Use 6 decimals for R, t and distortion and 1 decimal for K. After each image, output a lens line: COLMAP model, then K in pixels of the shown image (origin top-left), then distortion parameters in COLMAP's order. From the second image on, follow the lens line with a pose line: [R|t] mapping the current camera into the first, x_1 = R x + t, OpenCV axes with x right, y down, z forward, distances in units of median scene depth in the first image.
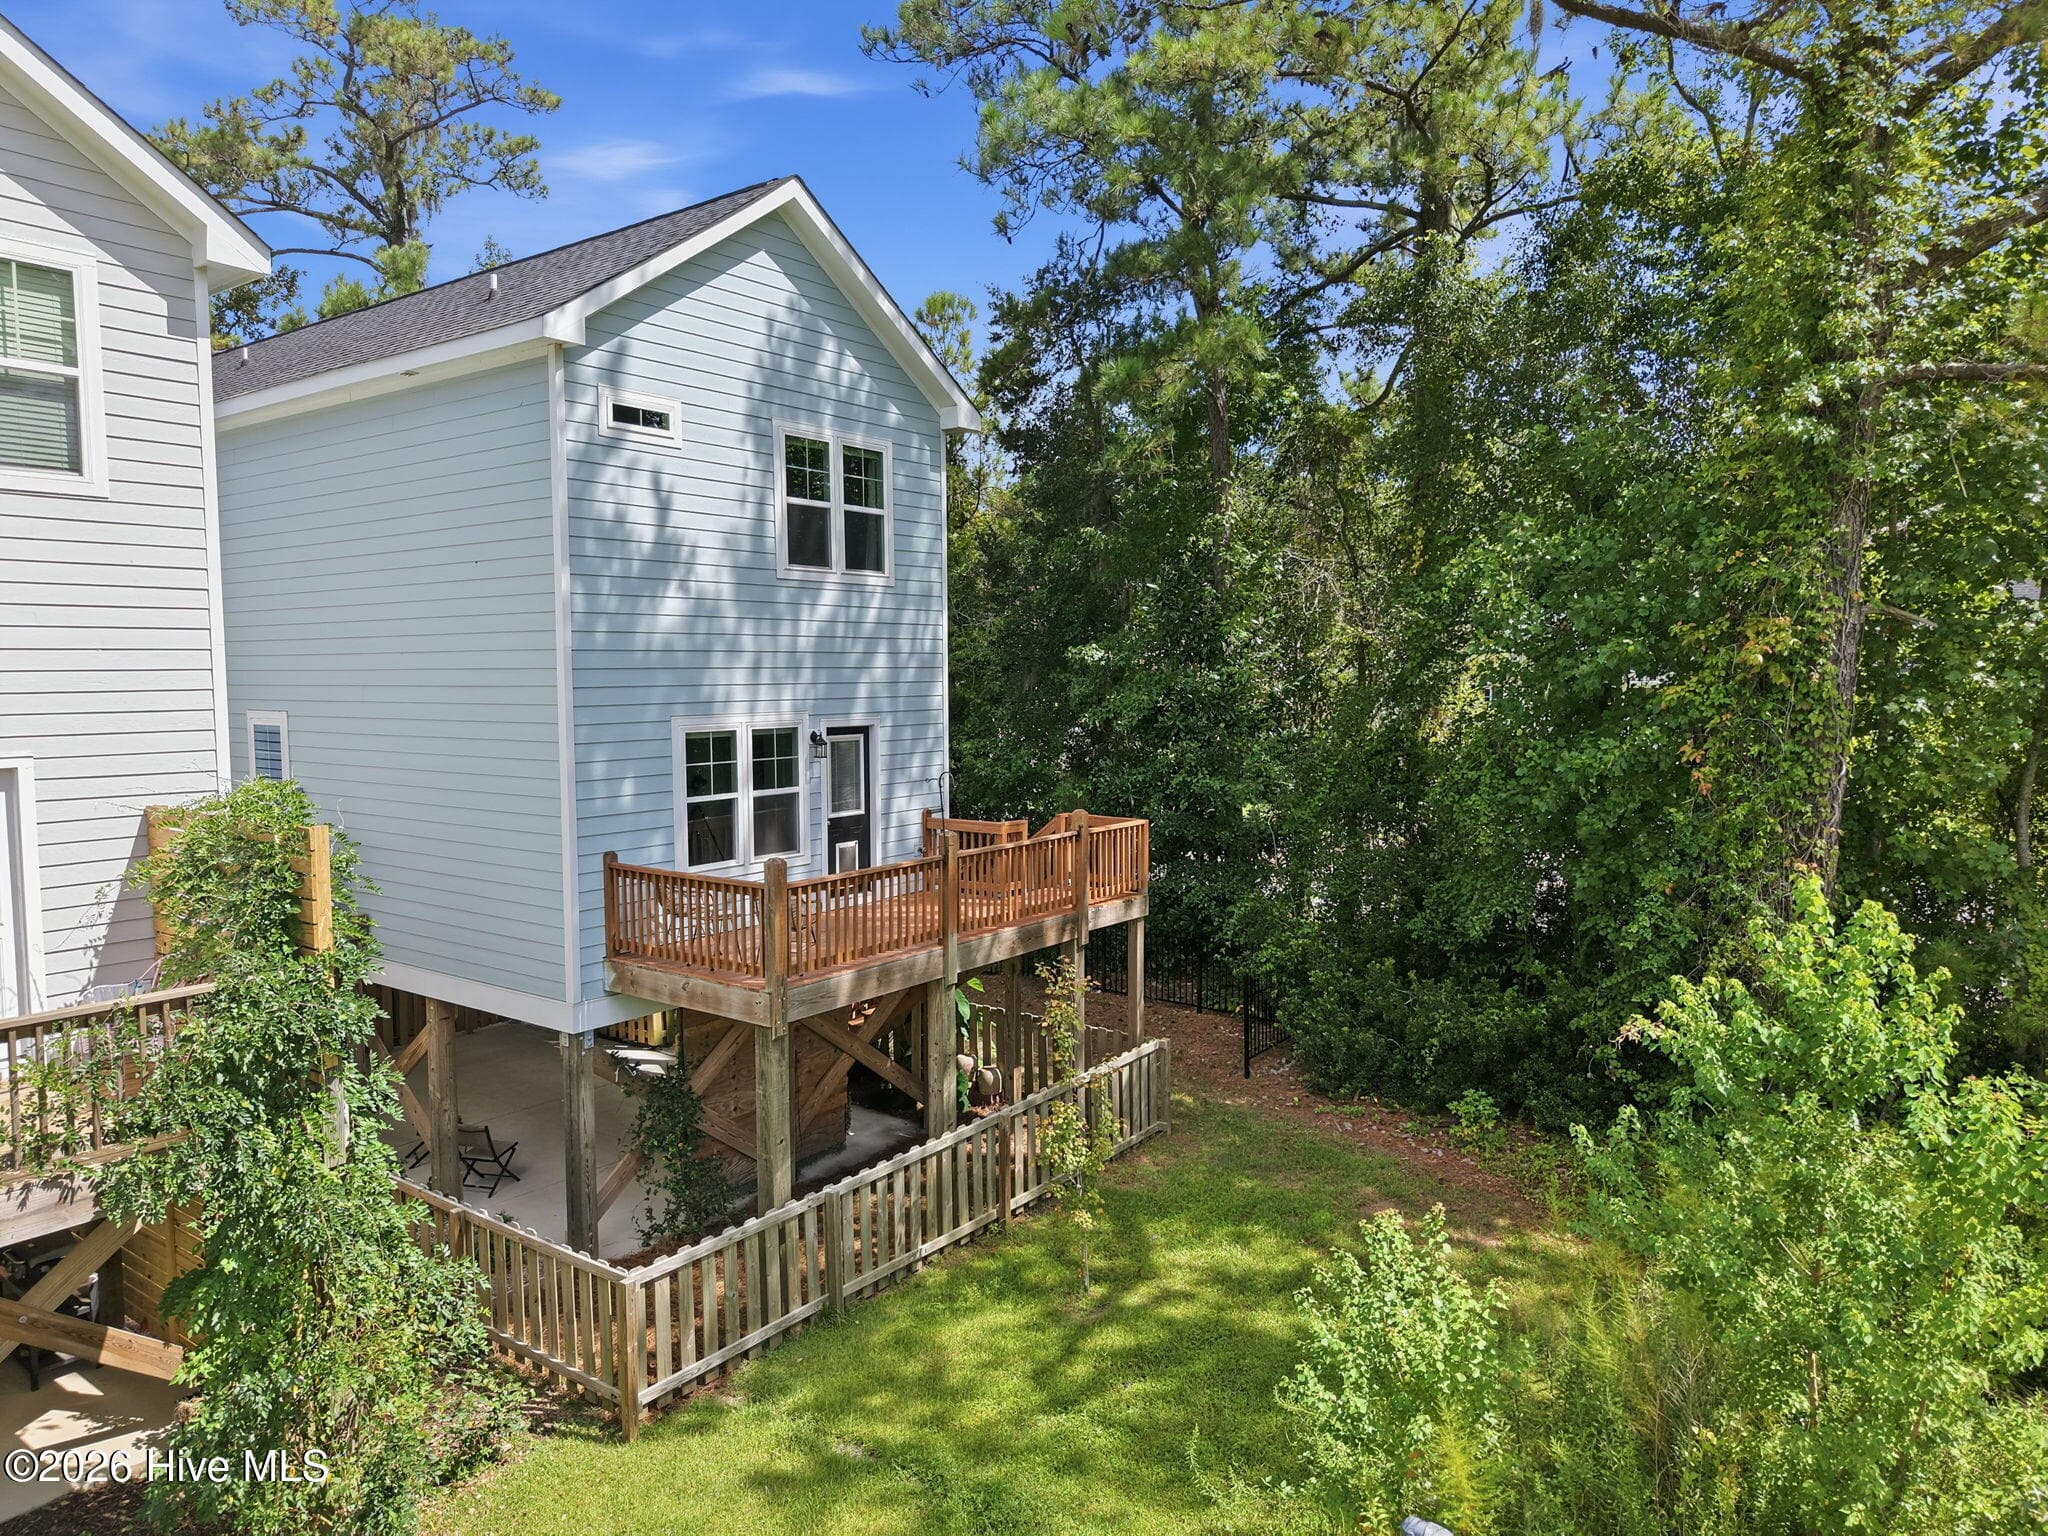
lens RADIAL K [[1381.9, 0, 1015.6], [0, 1381.9, 768.4], [0, 0, 1]] dist [0.050972, -0.055564]
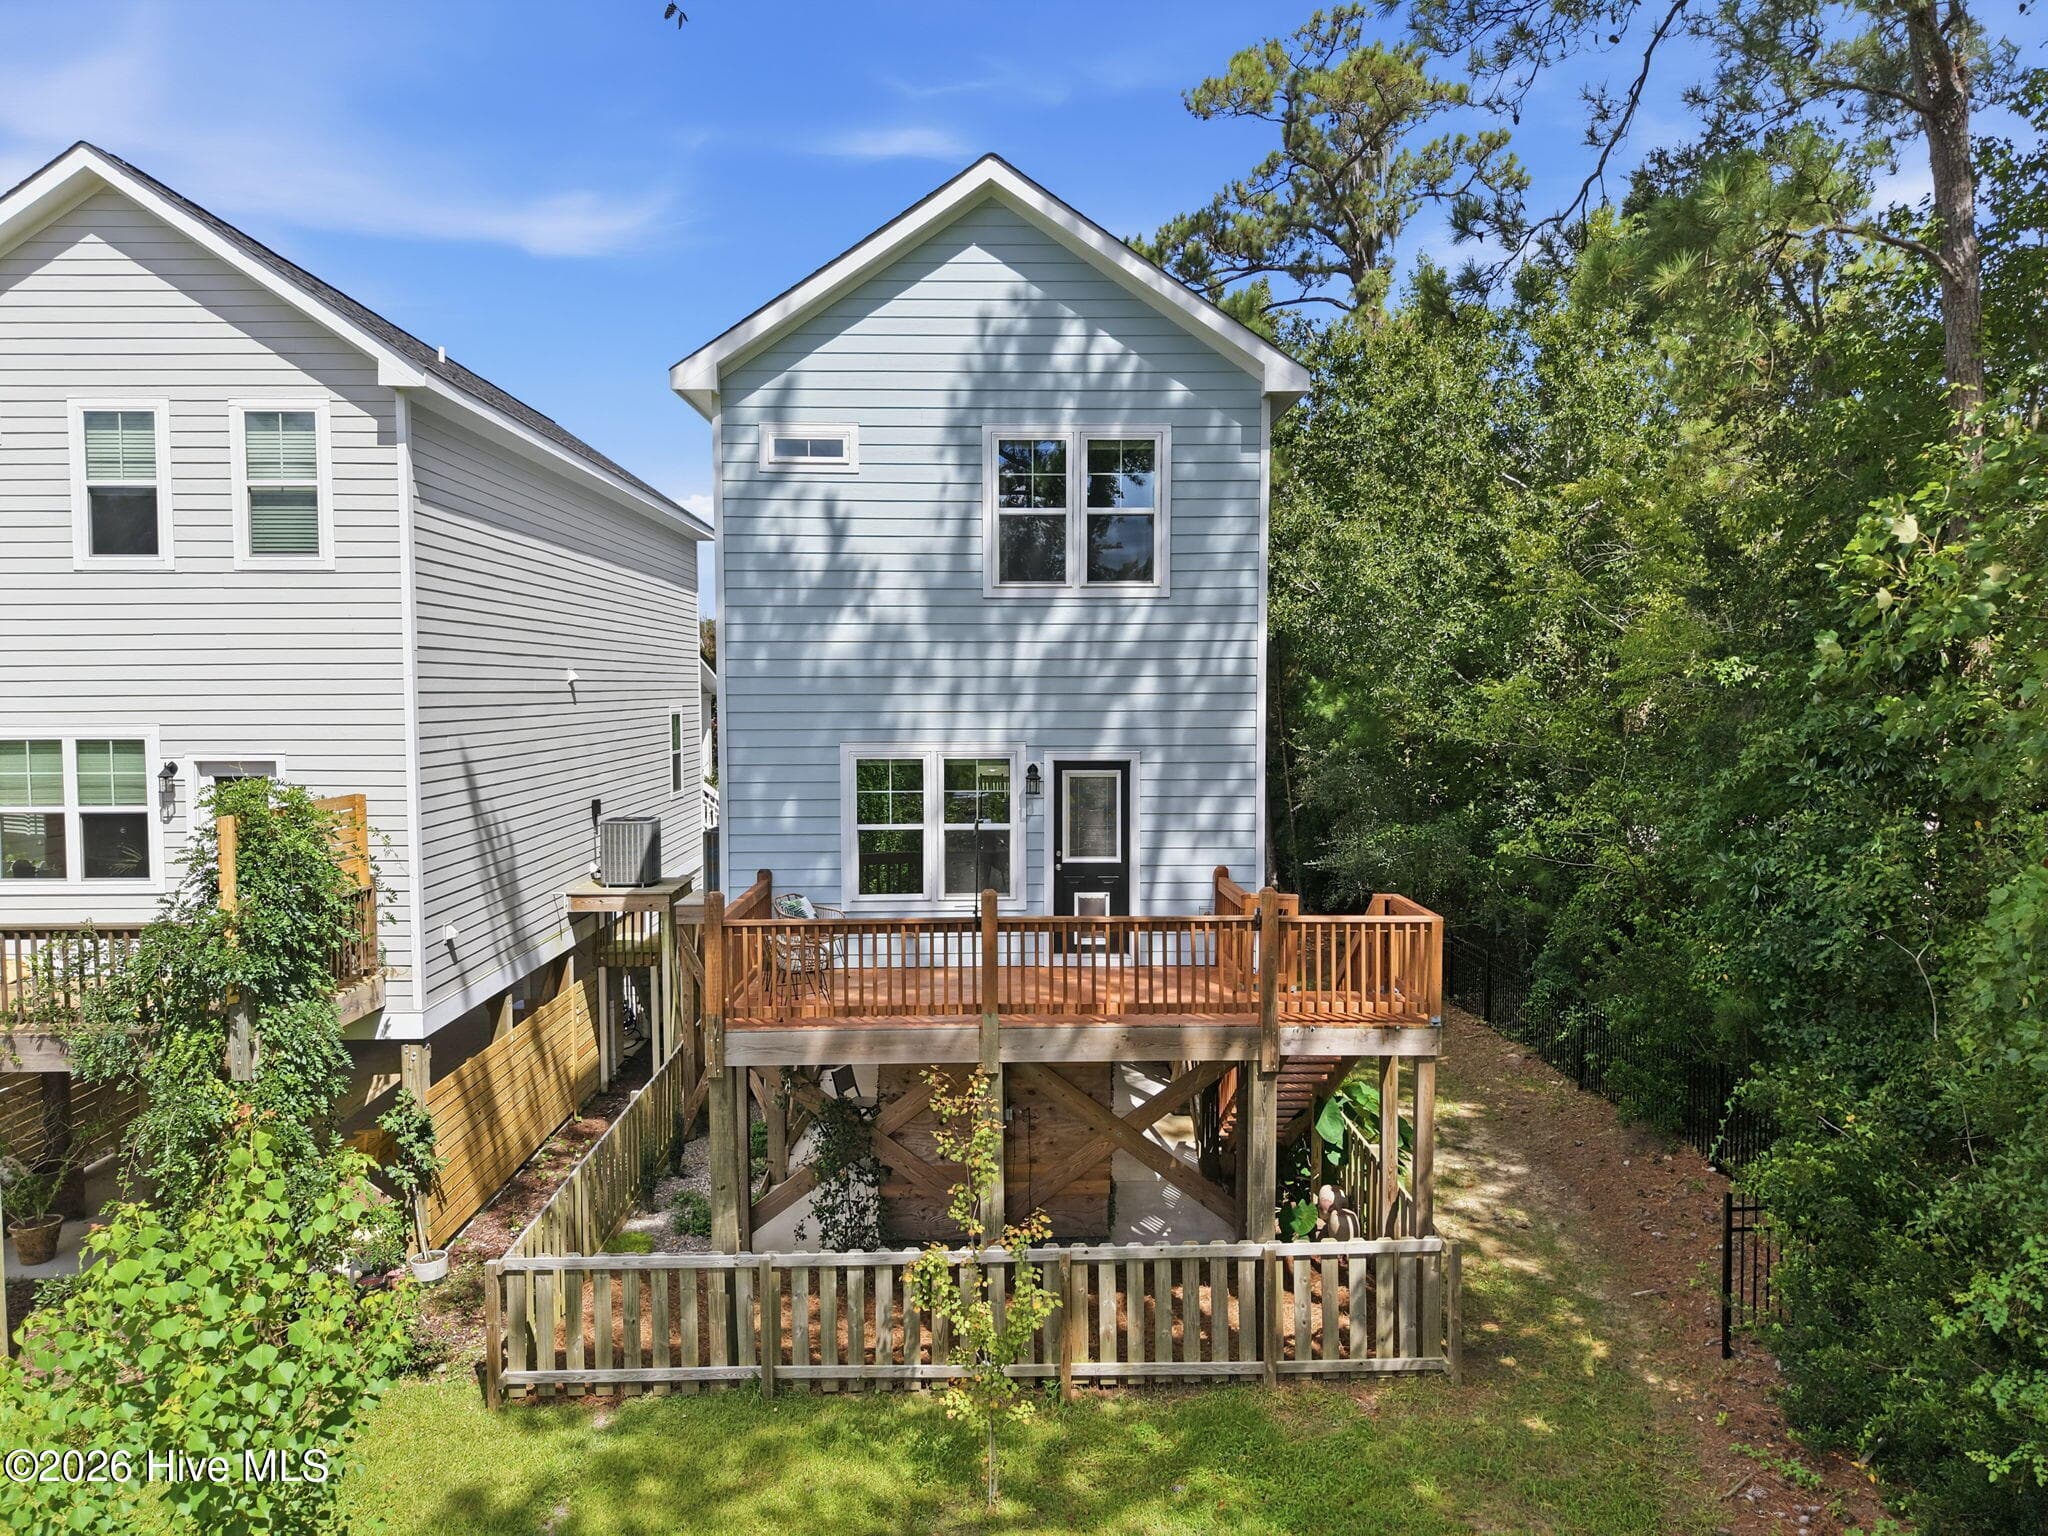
lens RADIAL K [[1368.2, 0, 1024.0], [0, 1368.2, 768.0], [0, 0, 1]] dist [0.085465, -0.122628]
pose [[0.613509, 0.052570, -0.787936, 0.578973], [-0.058705, 0.998057, 0.020880, -0.044758], [0.787502, 0.033446, 0.615403, 0.466945]]
